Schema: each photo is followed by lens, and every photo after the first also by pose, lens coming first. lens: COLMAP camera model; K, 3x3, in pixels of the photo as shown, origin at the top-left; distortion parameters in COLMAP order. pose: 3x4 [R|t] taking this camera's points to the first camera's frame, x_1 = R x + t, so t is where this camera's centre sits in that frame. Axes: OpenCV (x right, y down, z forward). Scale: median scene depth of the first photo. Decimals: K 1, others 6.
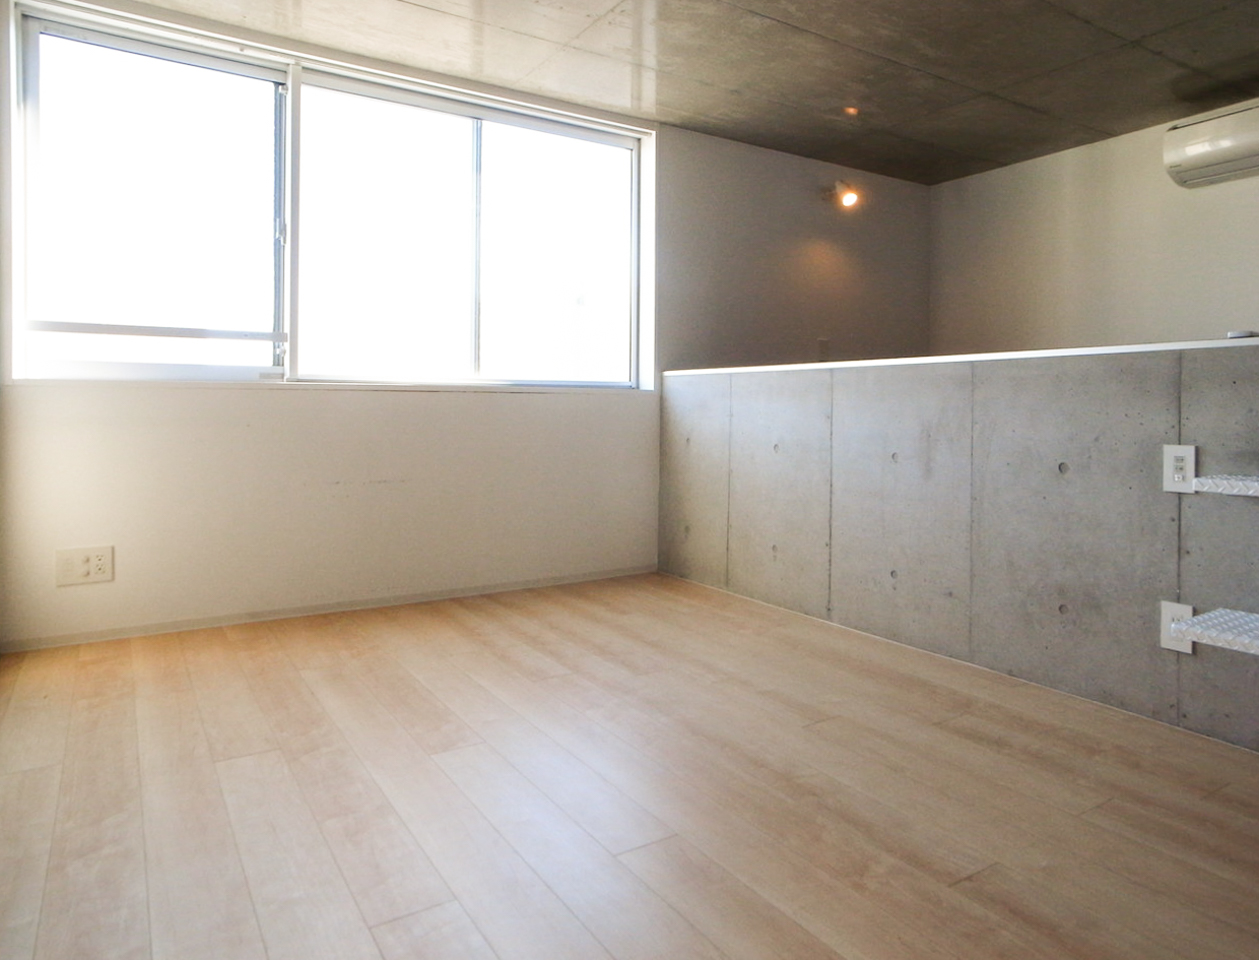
lens RADIAL K [[824.9, 0, 628.0], [0, 824.9, 414.3], [0, 0, 1]] dist [-0.009359, 0.006163]
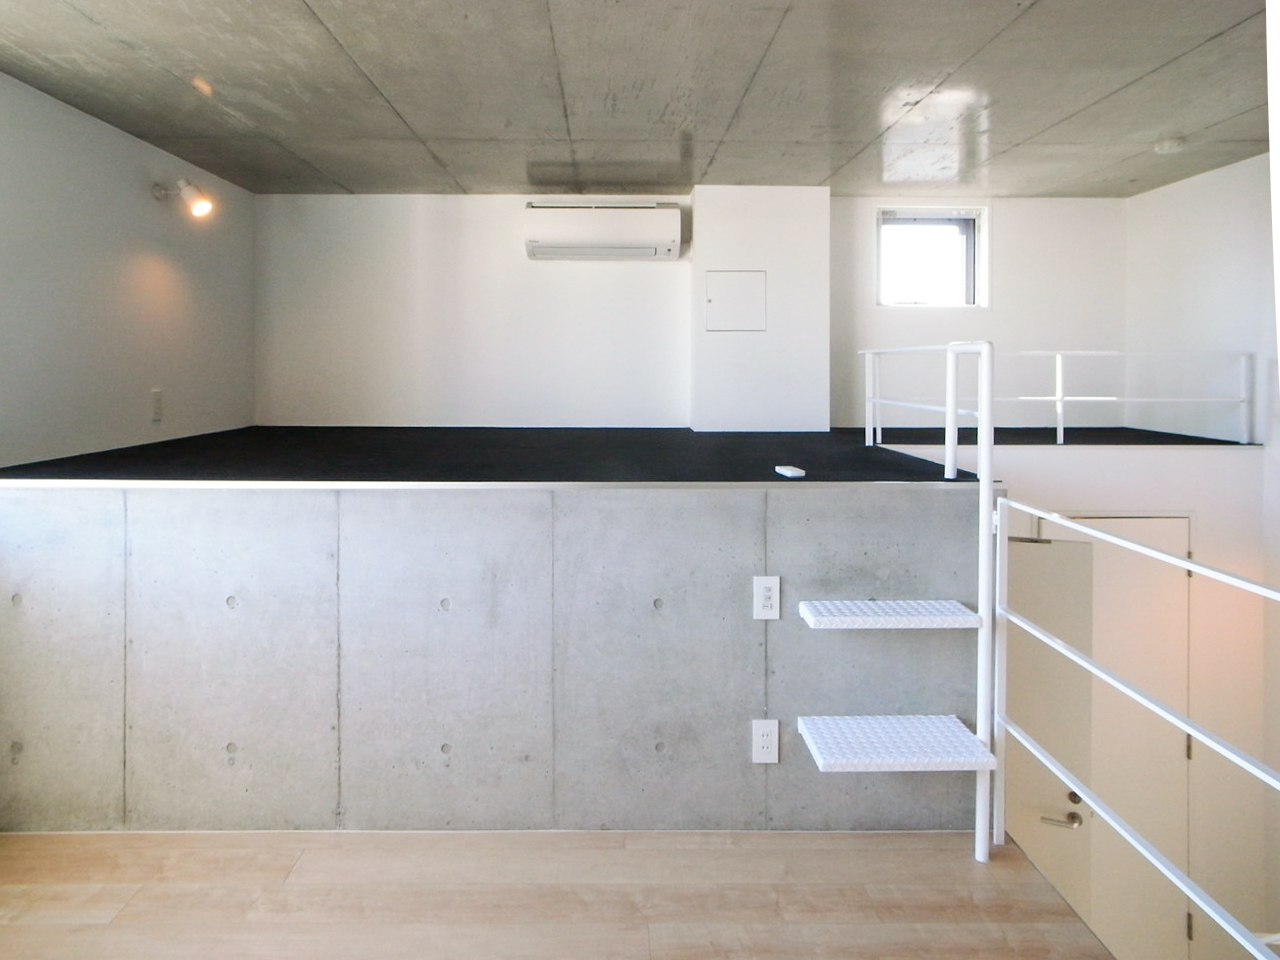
lens RADIAL K [[815.3, 0, 613.1], [0, 815.3, 376.4], [0, 0, 1]] dist [-0.025996, 0.017775]
pose [[0.526986, -0.015165, 0.849739, -0.285614], [0.004393, 0.999876, 0.015120, -0.199012], [-0.849863, -0.004235, 0.526987, 0.490229]]
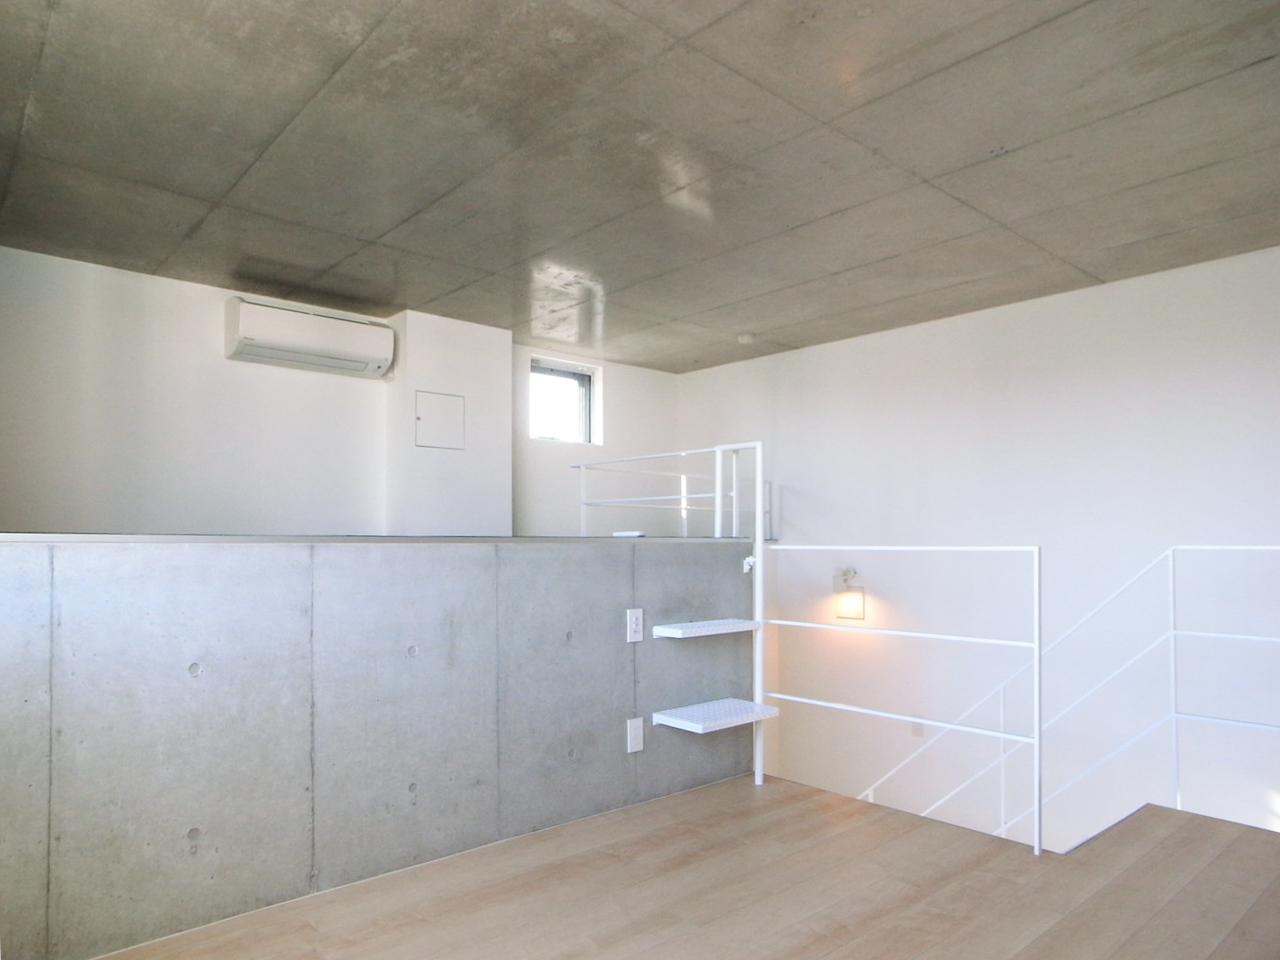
lens RADIAL K [[815.3, 0, 618.5], [0, 815.3, 536.3], [0, 0, 1]] dist [-0.025996, 0.017775]
pose [[-0.152601, -0.001292, 0.988287, -0.597711], [0.002673, 0.999995, 0.001720, -0.074567], [-0.988284, 0.002904, -0.152597, 1.010076]]
